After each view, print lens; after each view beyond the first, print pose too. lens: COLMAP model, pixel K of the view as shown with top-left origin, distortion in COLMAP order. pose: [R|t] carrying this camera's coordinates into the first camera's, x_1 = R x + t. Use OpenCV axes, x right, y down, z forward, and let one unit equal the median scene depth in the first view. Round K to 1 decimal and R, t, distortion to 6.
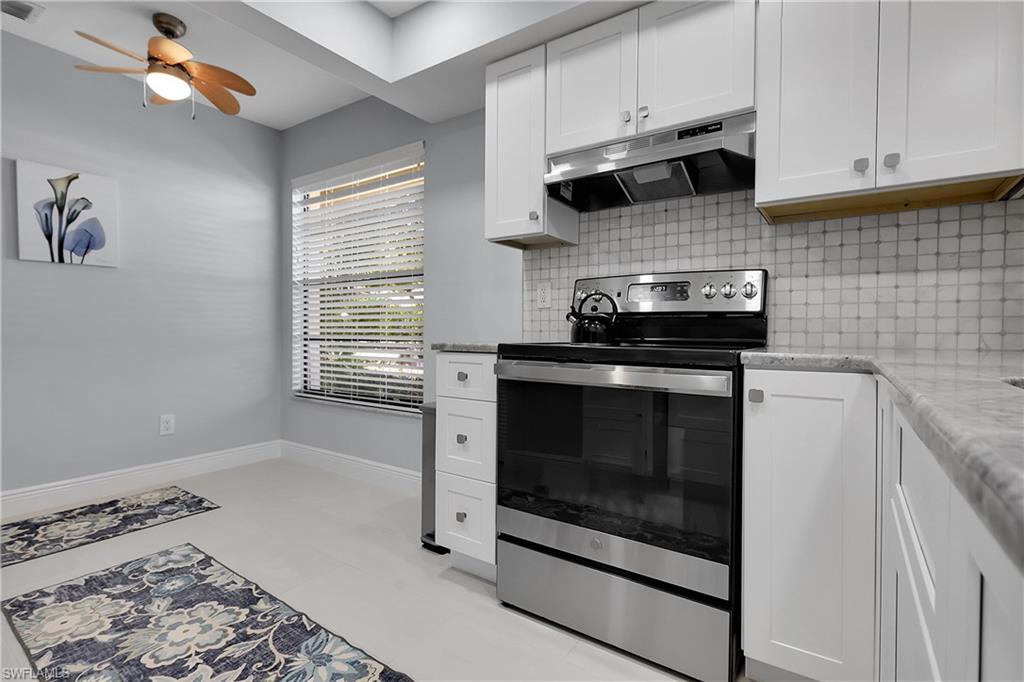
lens RADIAL K [[482.5, 0, 534.1], [0, 482.5, 338.0], [0, 0, 1]] dist [-0.003215, 0.002057]
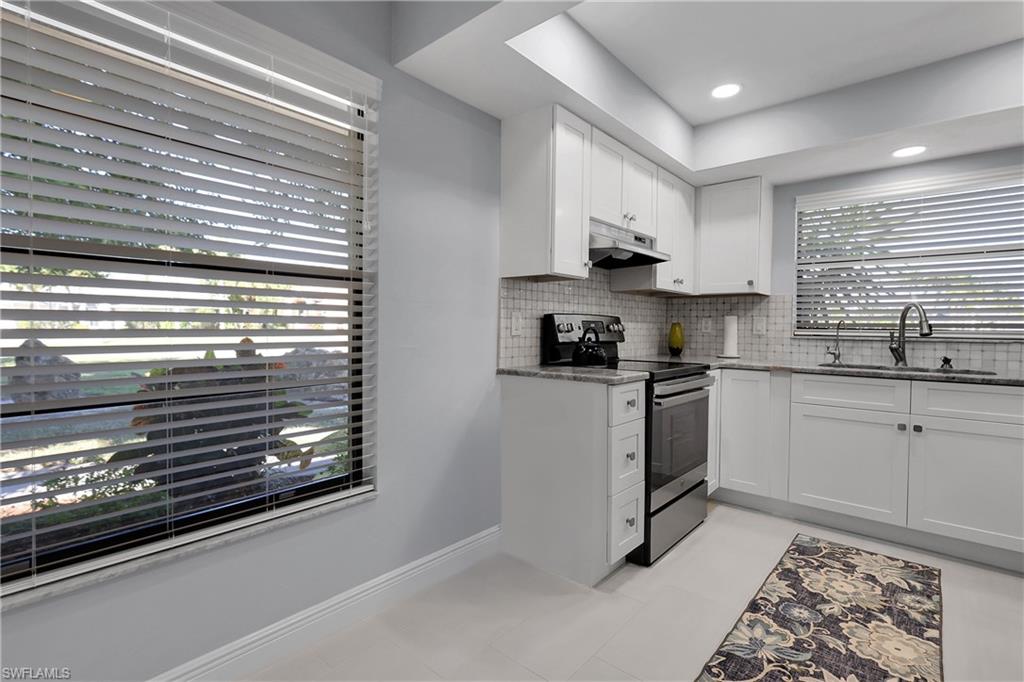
lens RADIAL K [[482.5, 0, 502.0], [0, 482.5, 339.0], [0, 0, 1]] dist [-0.003215, 0.002057]
pose [[0.133929, -0.029452, 0.990553, -1.793996], [0.005714, 0.999565, 0.028947, -0.114027], [-0.990974, 0.001783, 0.134039, 1.452190]]
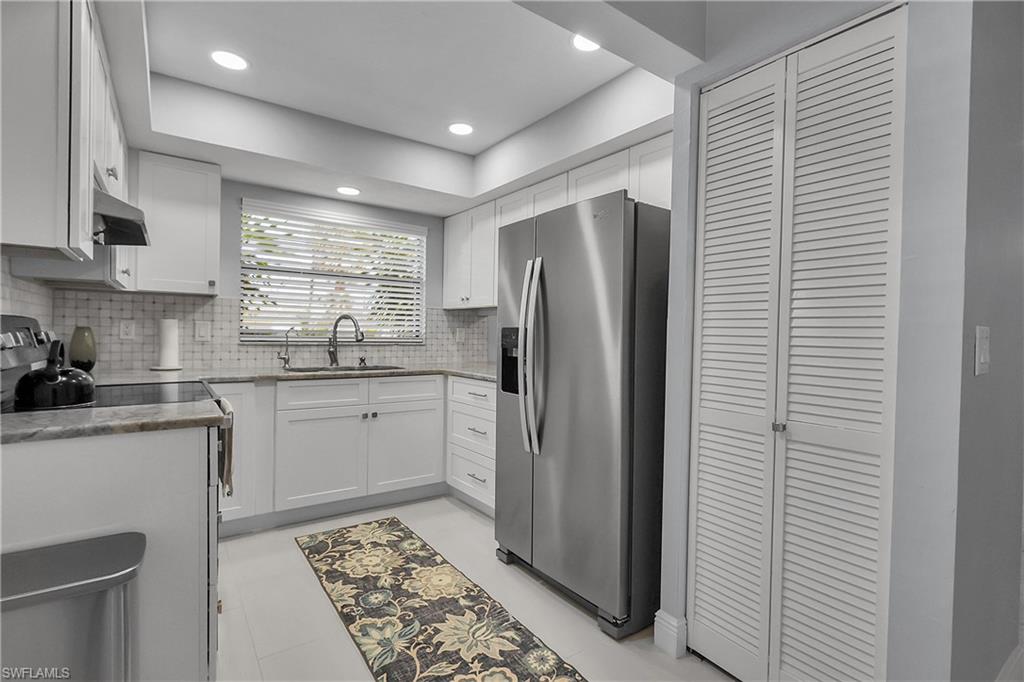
lens RADIAL K [[482.5, 0, 525.9], [0, 482.5, 339.7], [0, 0, 1]] dist [-0.003215, 0.002057]
pose [[-0.941012, -0.026618, 0.337325, -1.410408], [-0.018559, 0.999461, 0.027094, -0.141260], [-0.337864, 0.019235, -0.940998, 1.891070]]
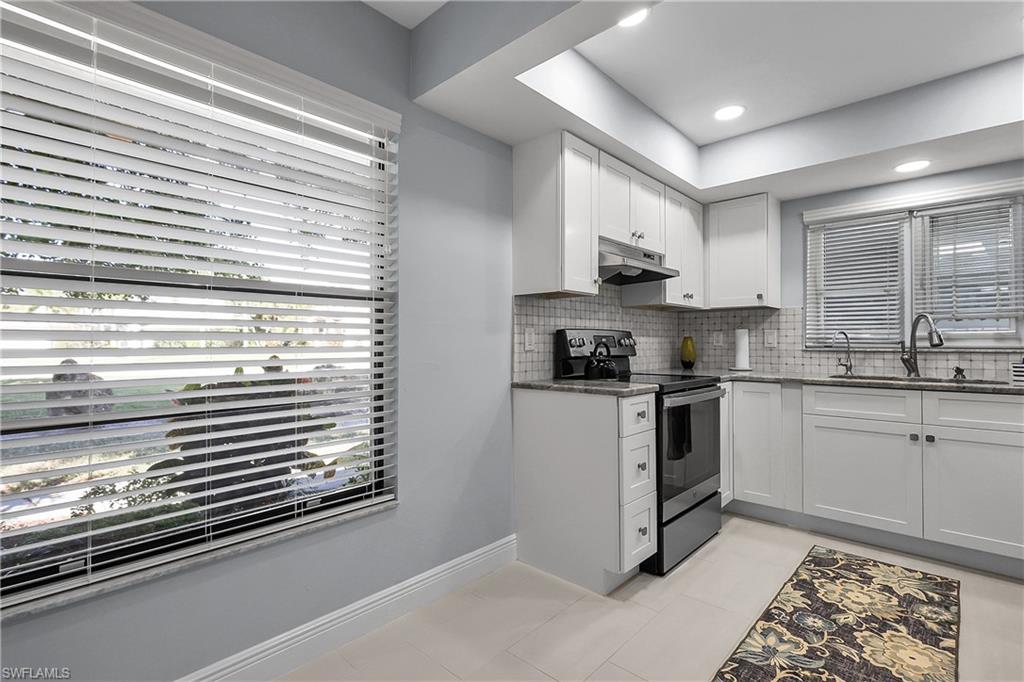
lens RADIAL K [[482.5, 0, 501.1], [0, 482.5, 335.0], [0, 0, 1]] dist [-0.003215, 0.002057]
pose [[0.166463, 0.010117, 0.985996, -1.847524], [0.017061, 0.999768, -0.013139, -0.112368], [-0.985900, 0.019010, 0.166252, 1.440920]]
